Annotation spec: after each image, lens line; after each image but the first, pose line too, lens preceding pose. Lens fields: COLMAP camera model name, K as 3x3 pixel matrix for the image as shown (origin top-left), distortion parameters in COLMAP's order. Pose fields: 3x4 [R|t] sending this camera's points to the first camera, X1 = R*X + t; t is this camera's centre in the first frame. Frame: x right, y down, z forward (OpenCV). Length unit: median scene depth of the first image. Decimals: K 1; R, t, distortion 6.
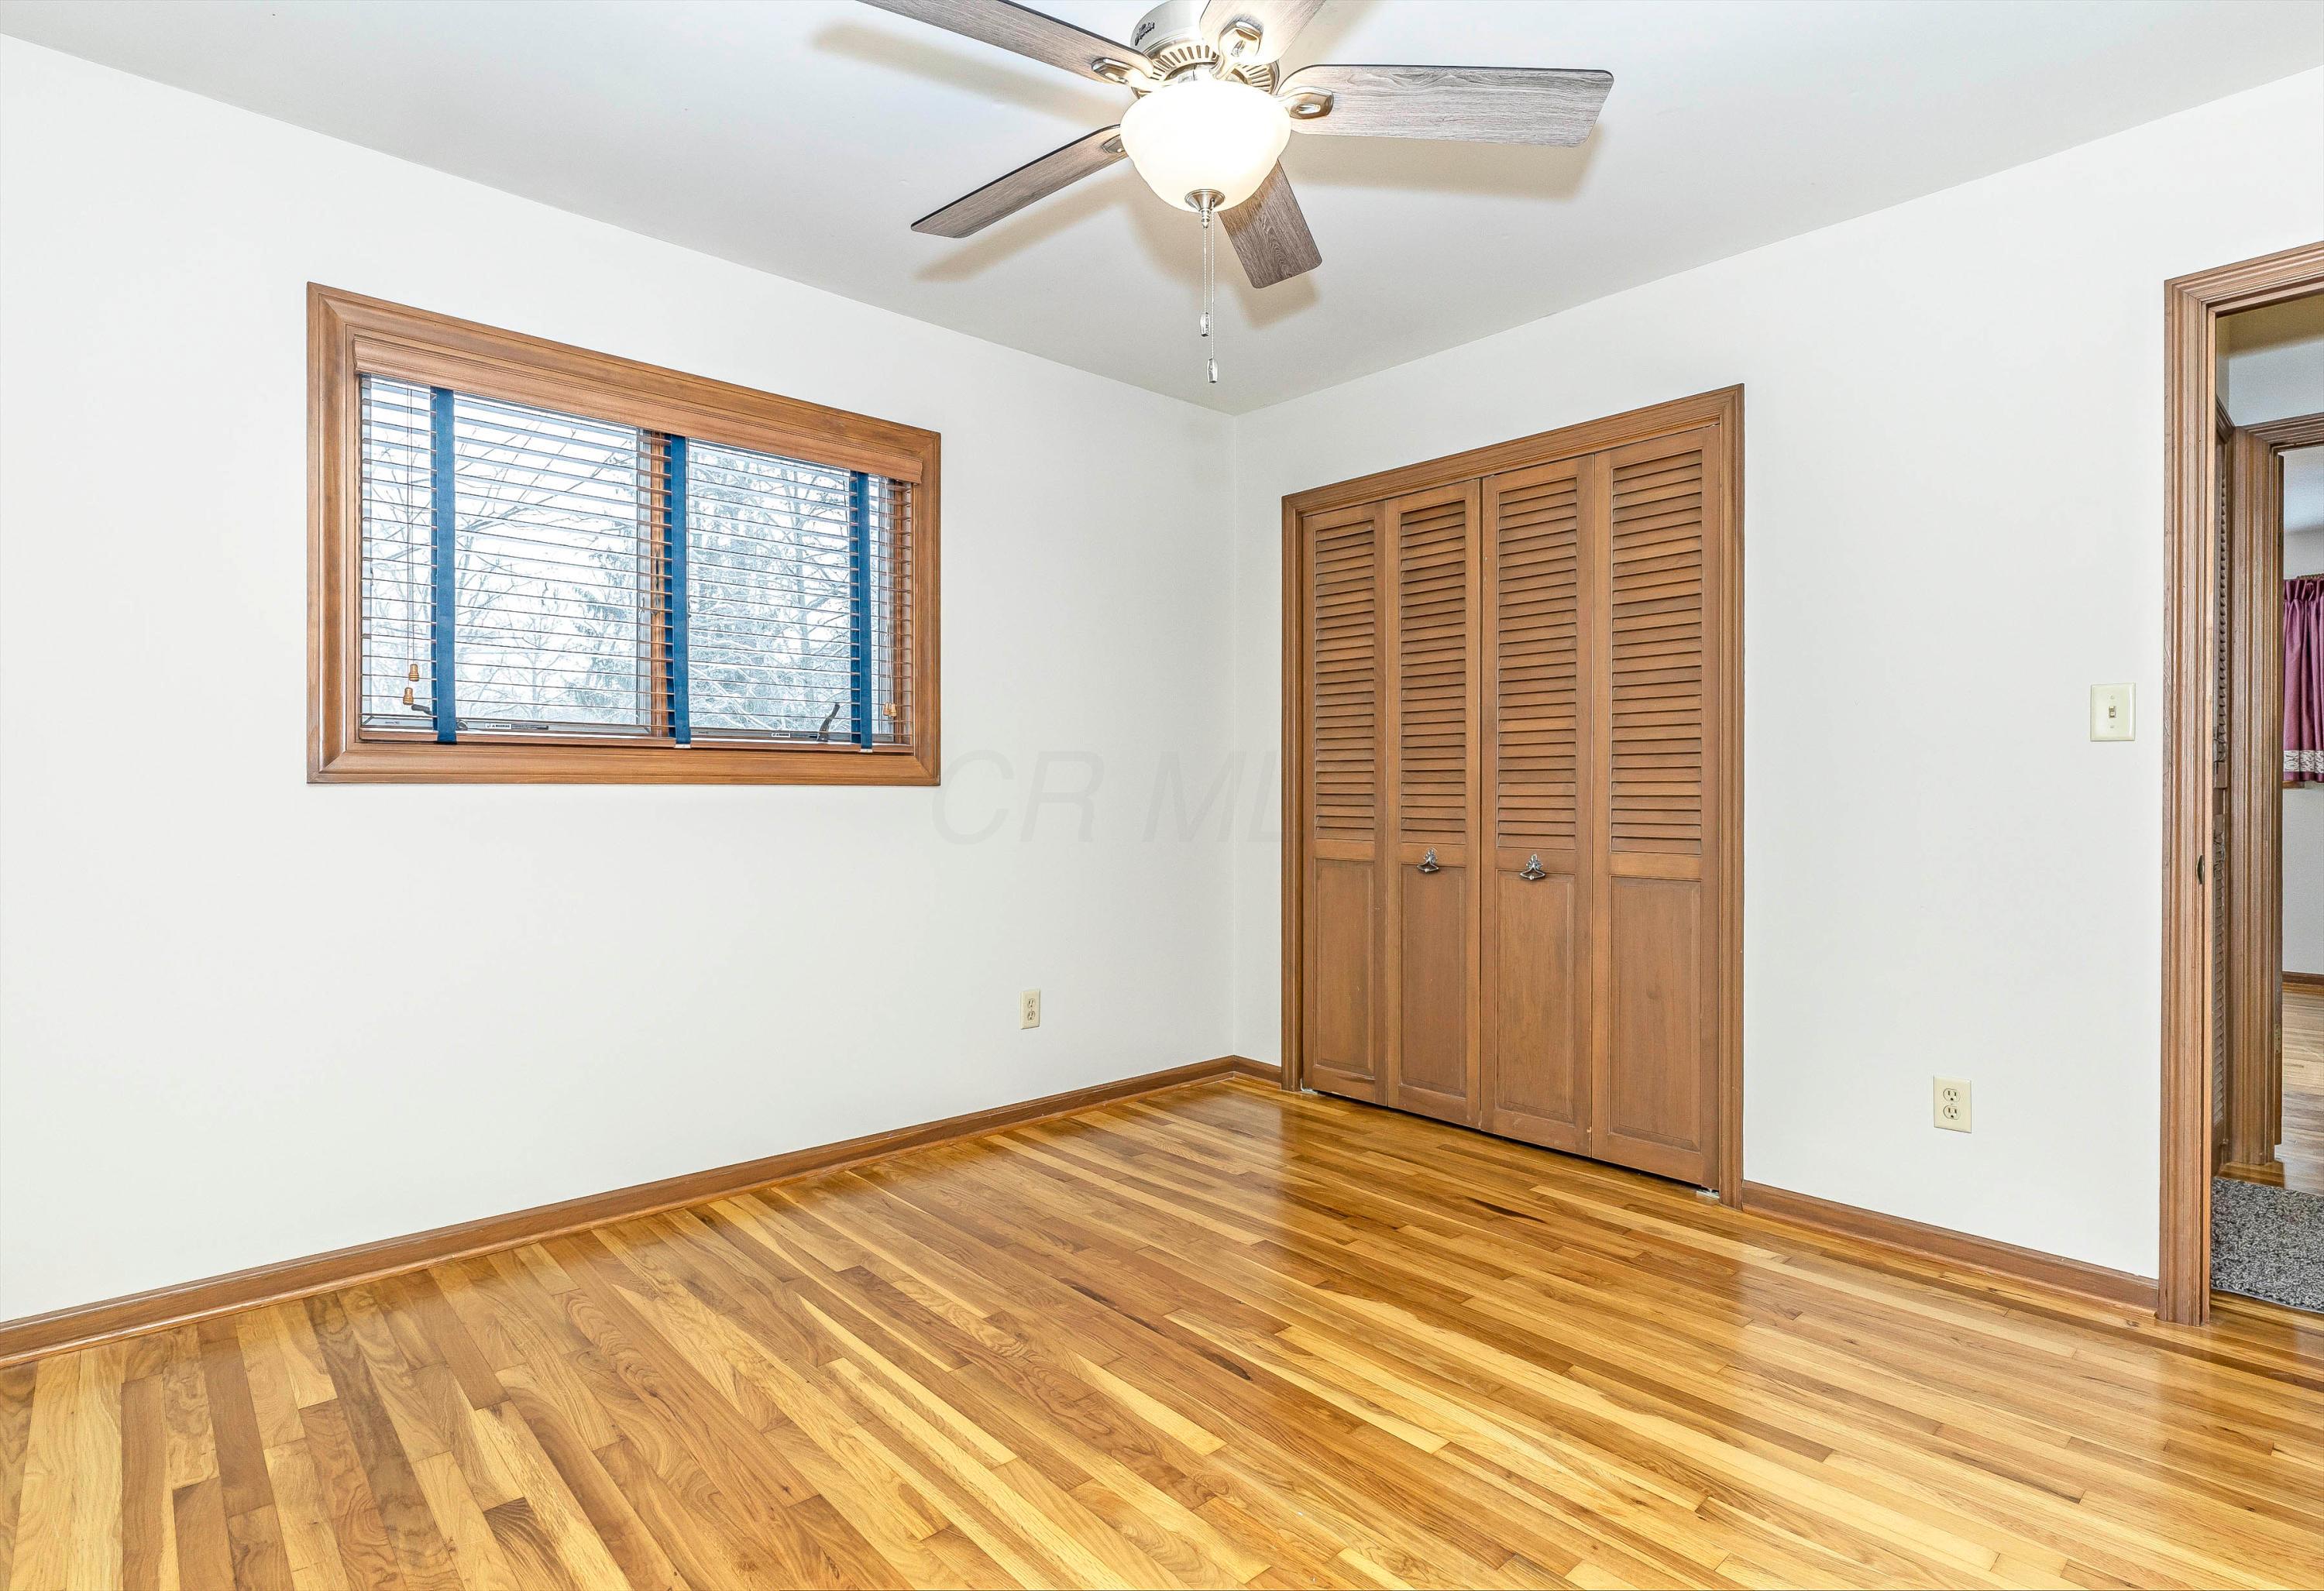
lens RADIAL K [[1149.4, 0, 1098.8], [0, 1149.4, 804.6], [0, 0, 1]] dist [0.001040, 0.000379]
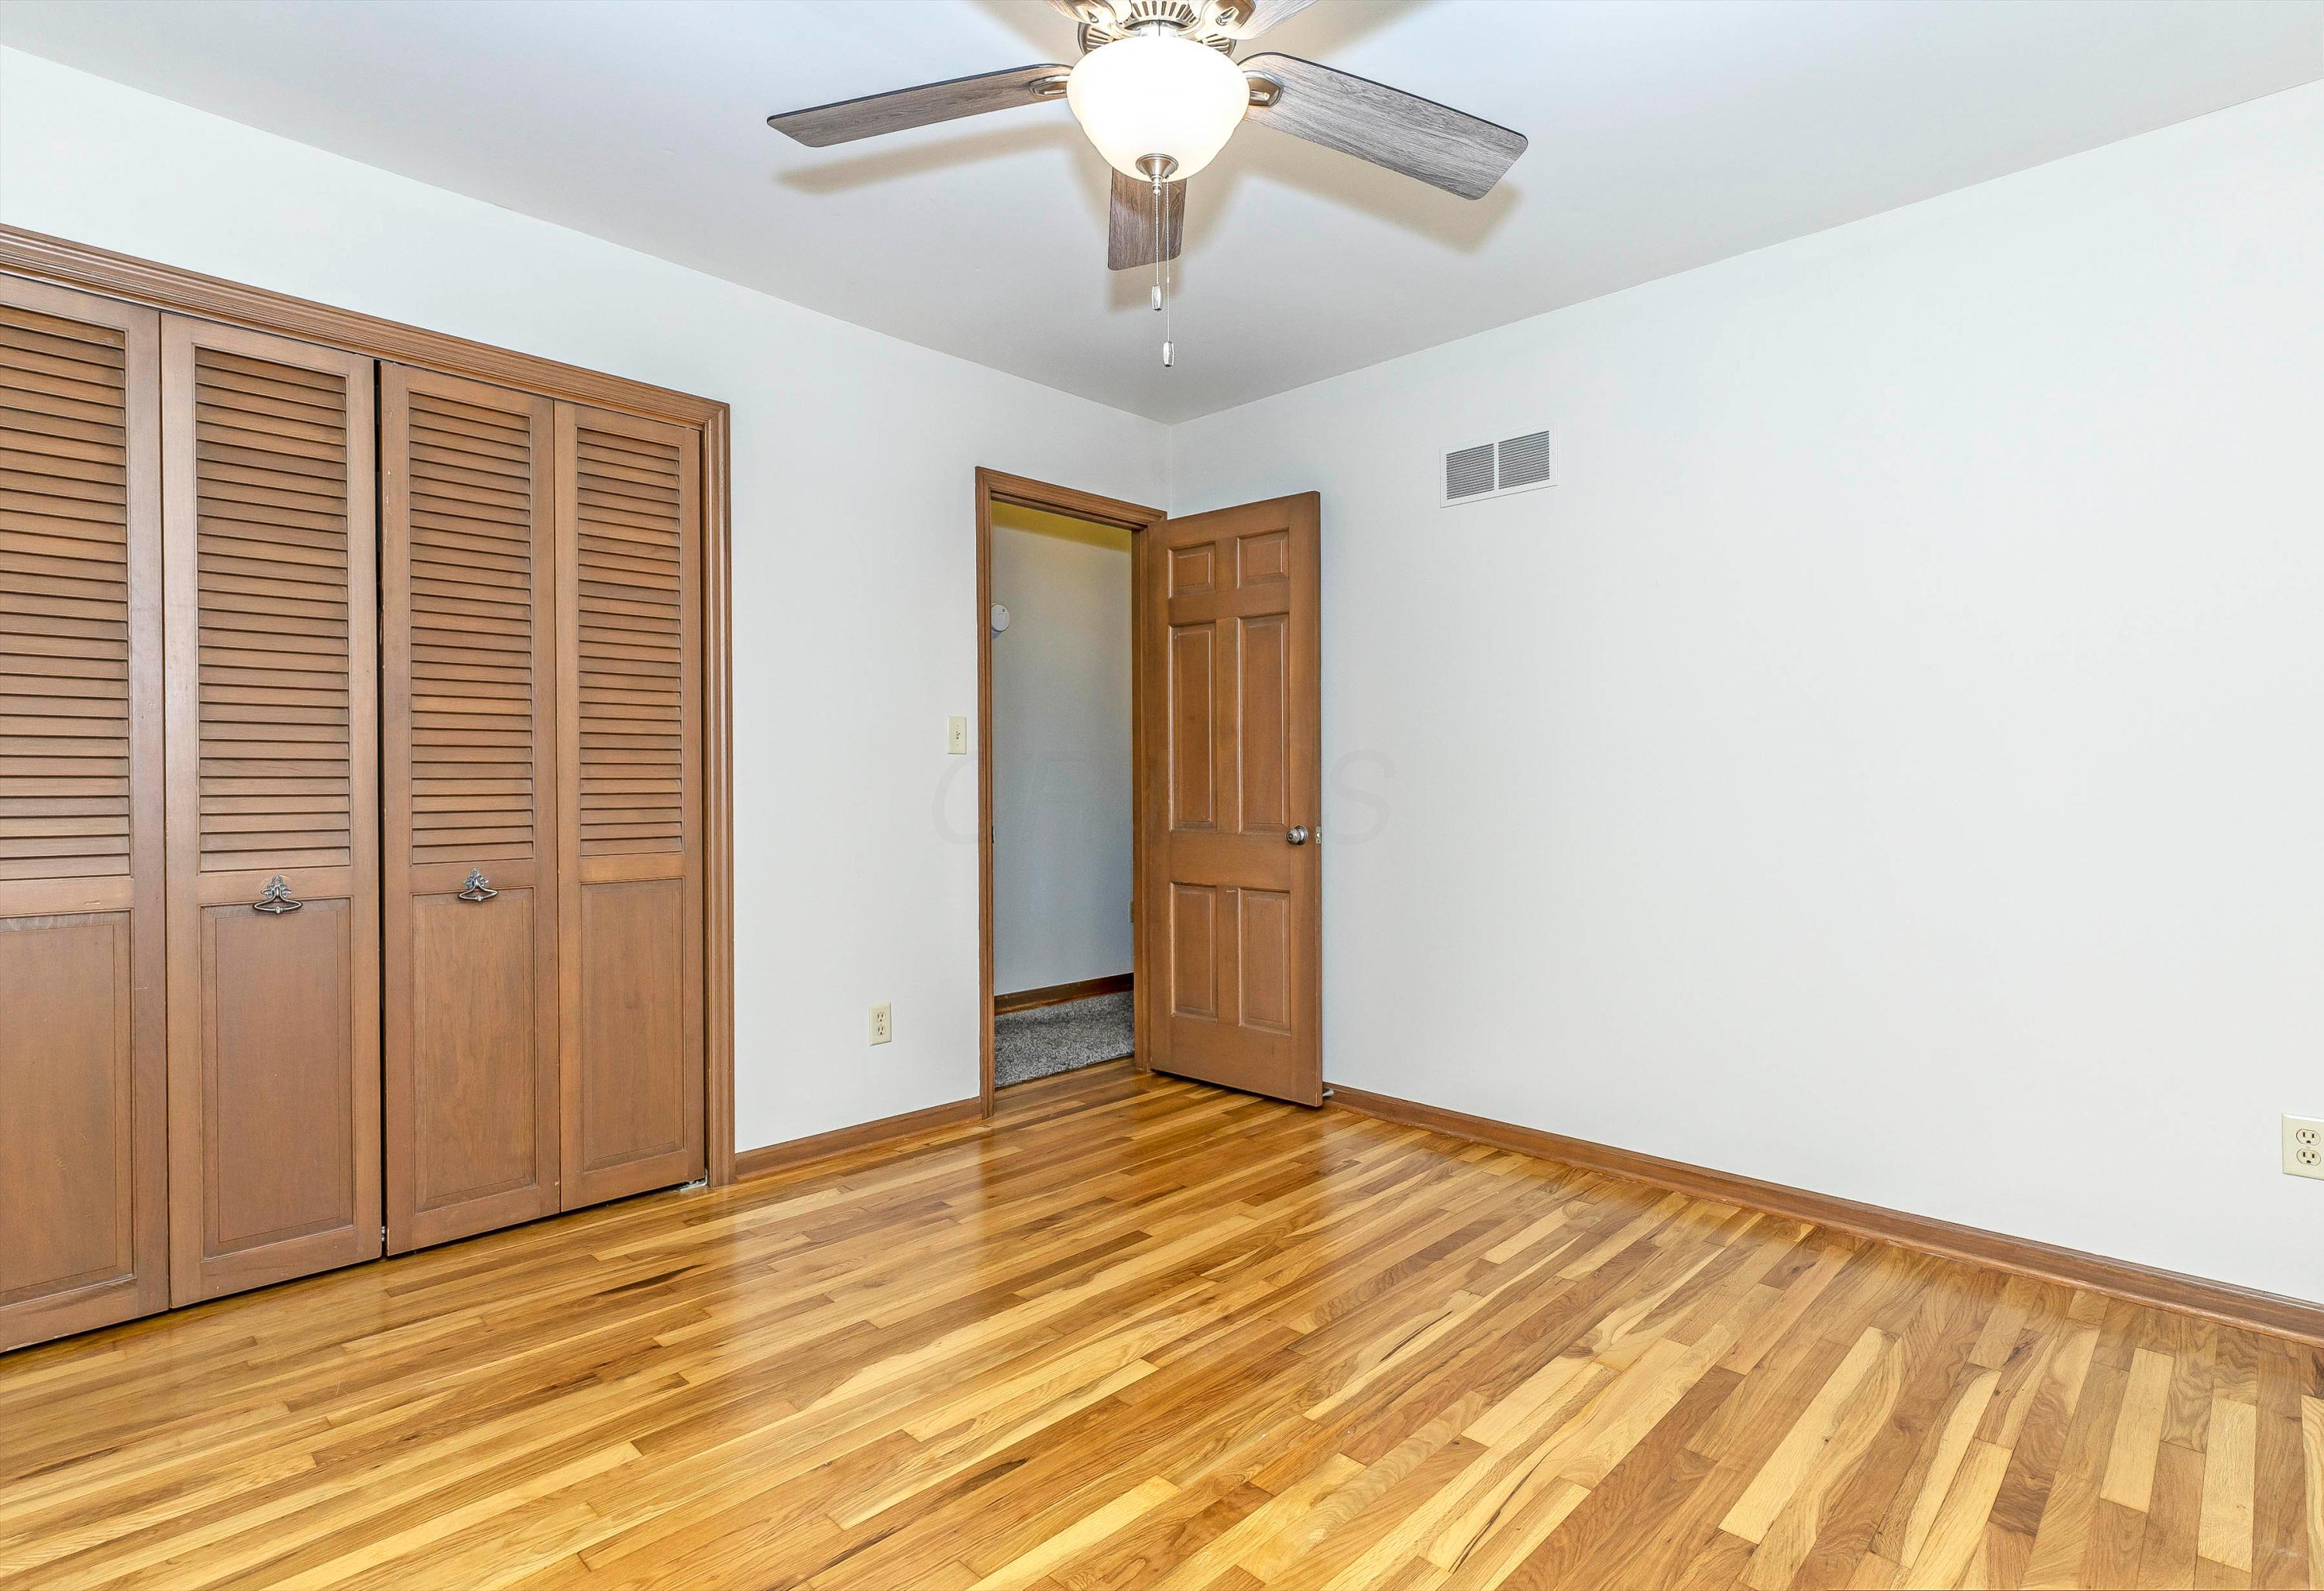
lens RADIAL K [[1186.5, 0, 1166.2], [0, 1186.5, 787.0], [0, 0, 1]] dist [-0.000461, -0.000260]
pose [[-0.109587, -0.004876, 0.993965, -0.589602], [0.012178, 0.999906, 0.006248, -0.015293], [-0.993903, 0.012789, -0.109517, 0.743314]]
